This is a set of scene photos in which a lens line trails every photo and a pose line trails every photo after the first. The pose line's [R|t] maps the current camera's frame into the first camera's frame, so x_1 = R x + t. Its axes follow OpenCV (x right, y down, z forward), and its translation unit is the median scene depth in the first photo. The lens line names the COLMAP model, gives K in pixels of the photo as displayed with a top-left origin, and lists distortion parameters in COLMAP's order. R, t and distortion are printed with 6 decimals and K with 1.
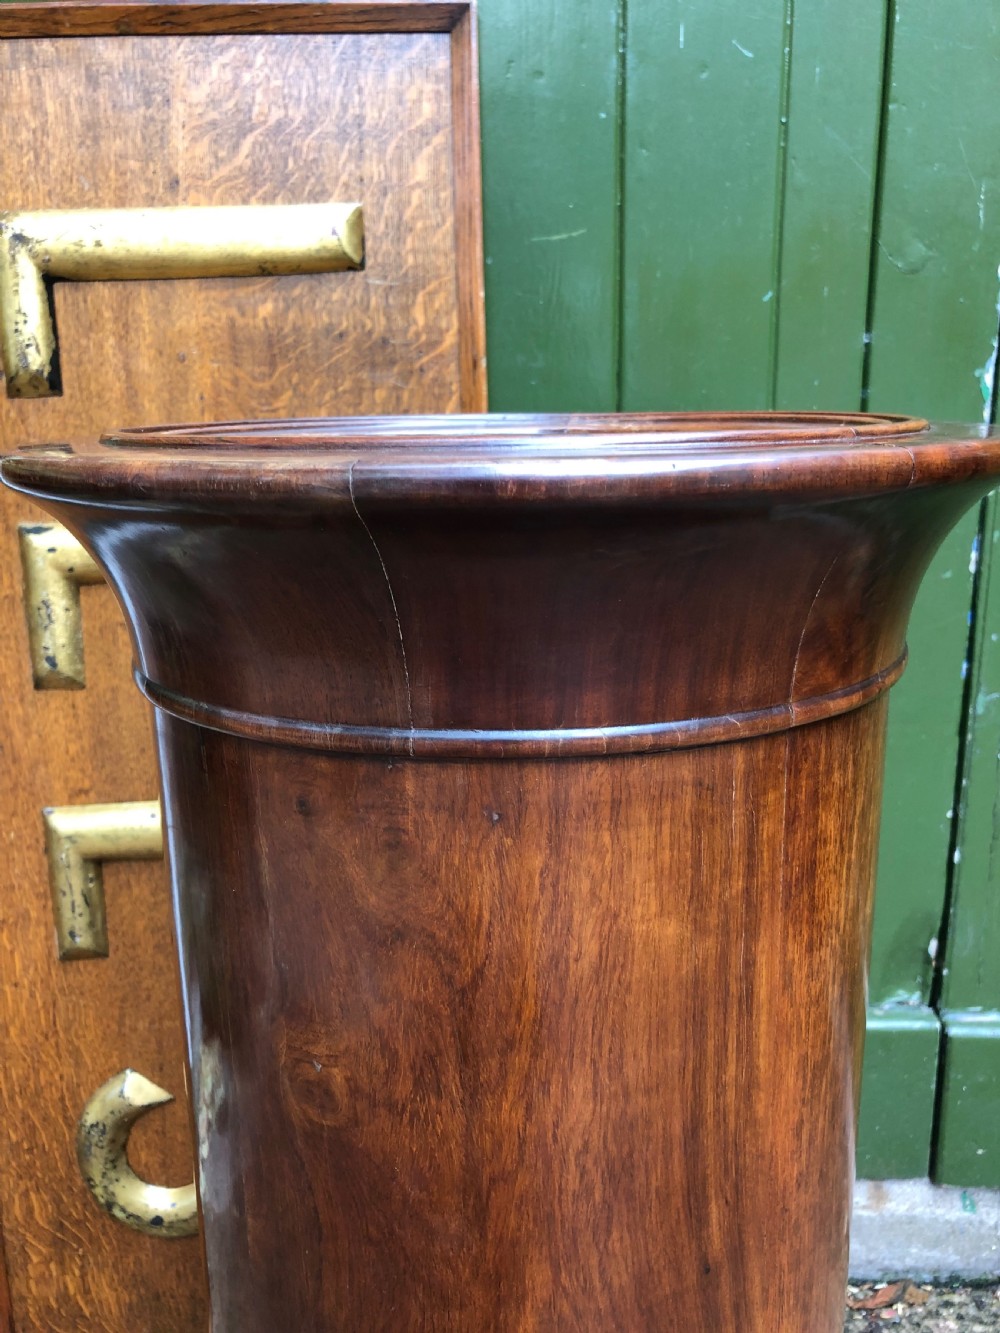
lens RADIAL K [[1108.5, 0, 504.8], [0, 1108.5, 670.8], [0, 0, 1]] dist [0.002856, -0.002798]
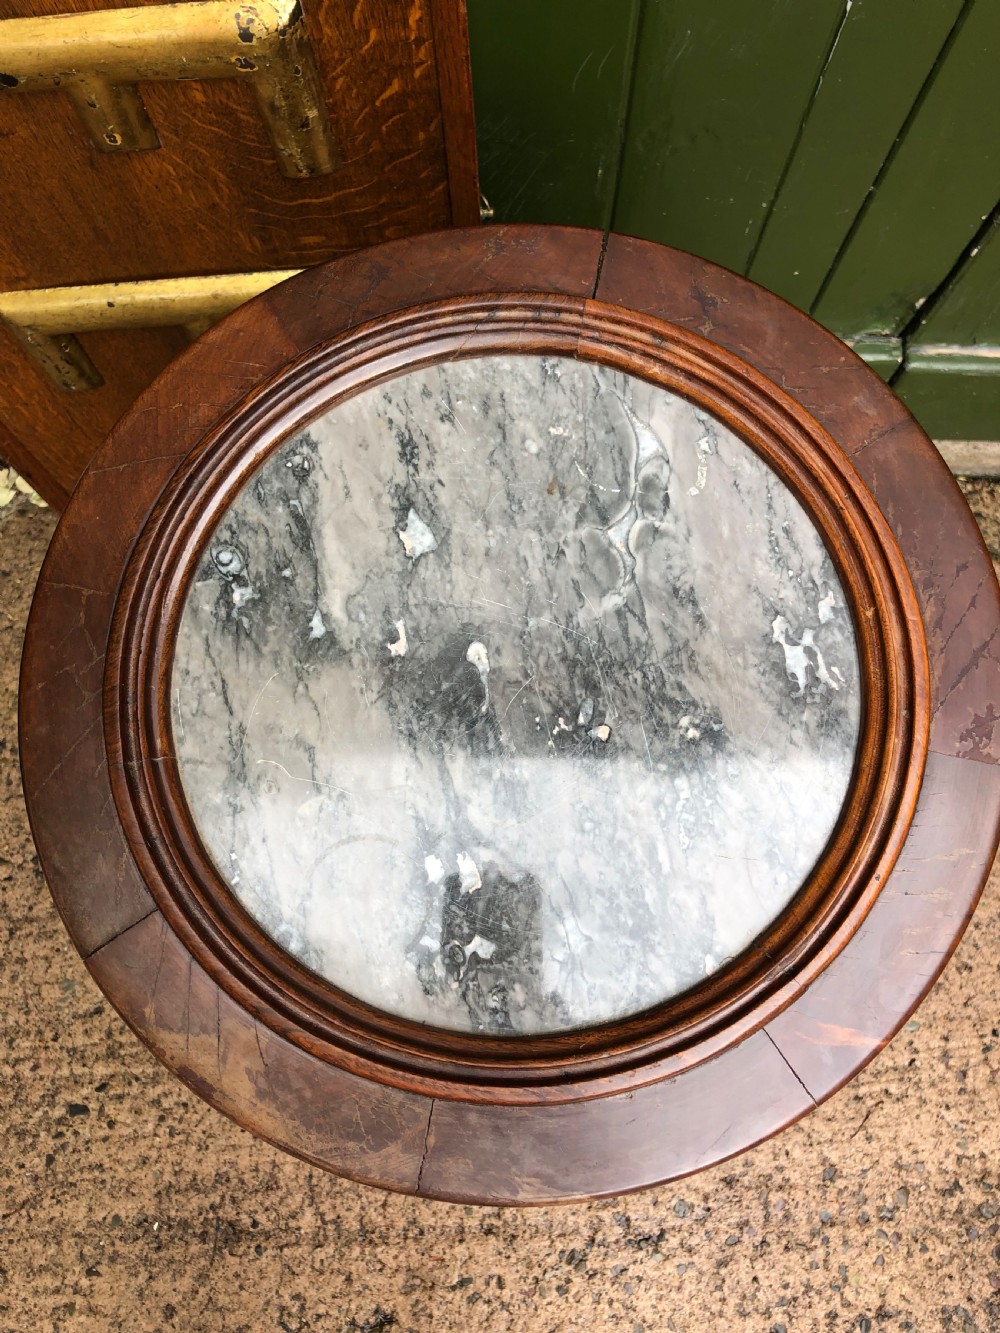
lens RADIAL K [[1108.5, 0, 520.9], [0, 1108.5, 688.5], [0, 0, 1]] dist [0.002856, -0.002798]
pose [[0.999448, -0.023666, 0.023302, -0.005686], [-0.011359, 0.415723, 0.909420, -0.603536], [-0.031209, -0.909183, 0.415225, 0.333090]]
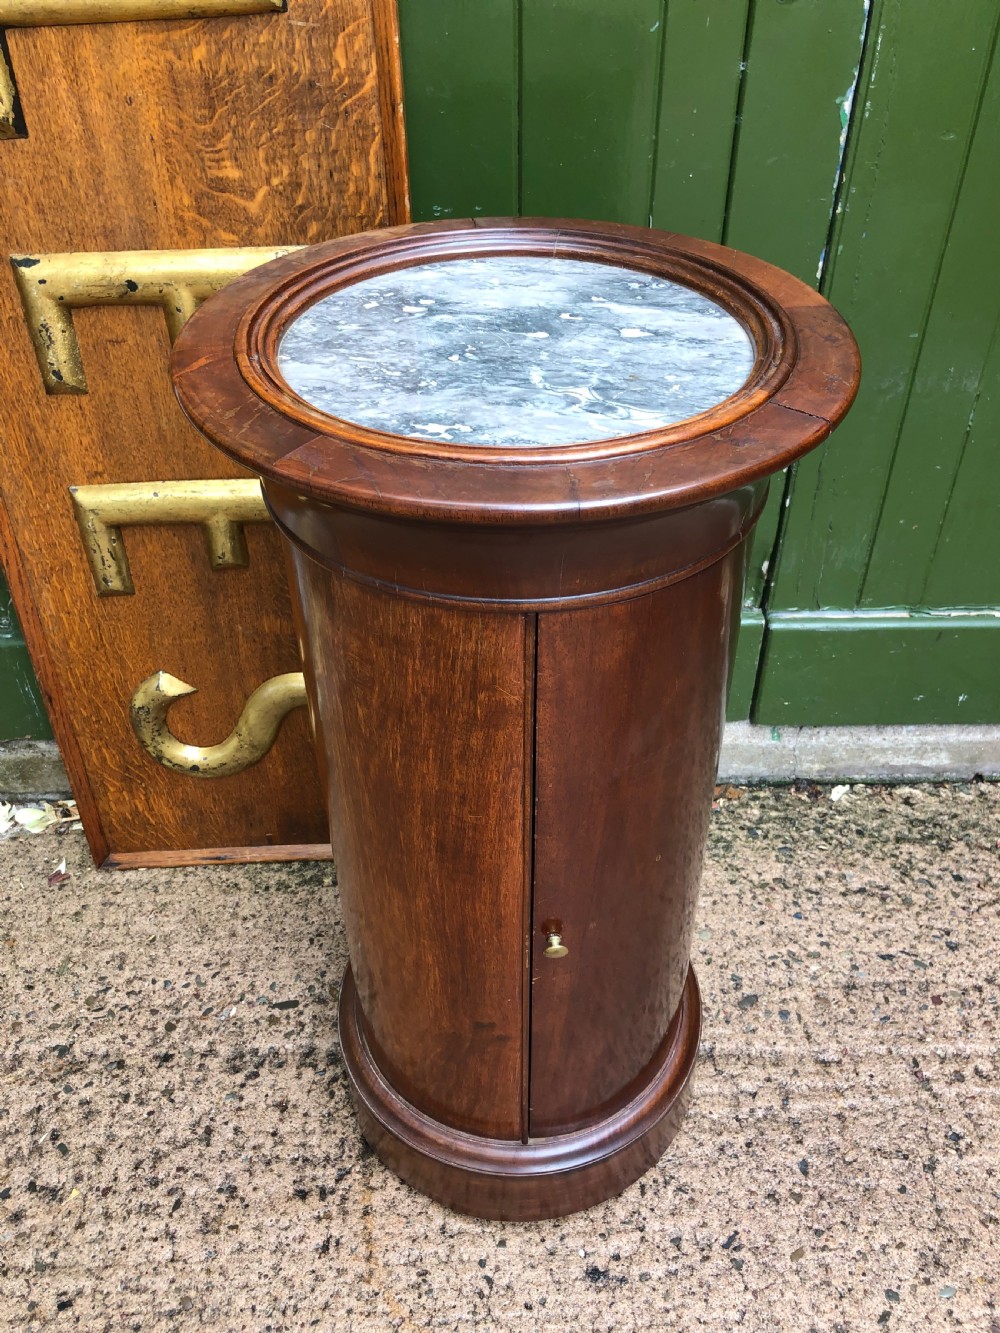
lens RADIAL K [[1108.5, 0, 509.0], [0, 1108.5, 657.8], [0, 0, 1]] dist [0.002856, -0.002798]
pose [[0.998019, -0.031298, 0.054571, 0.010130], [0.005154, 0.905223, 0.424905, -0.249413], [-0.062698, -0.423782, 0.903591, -0.244061]]
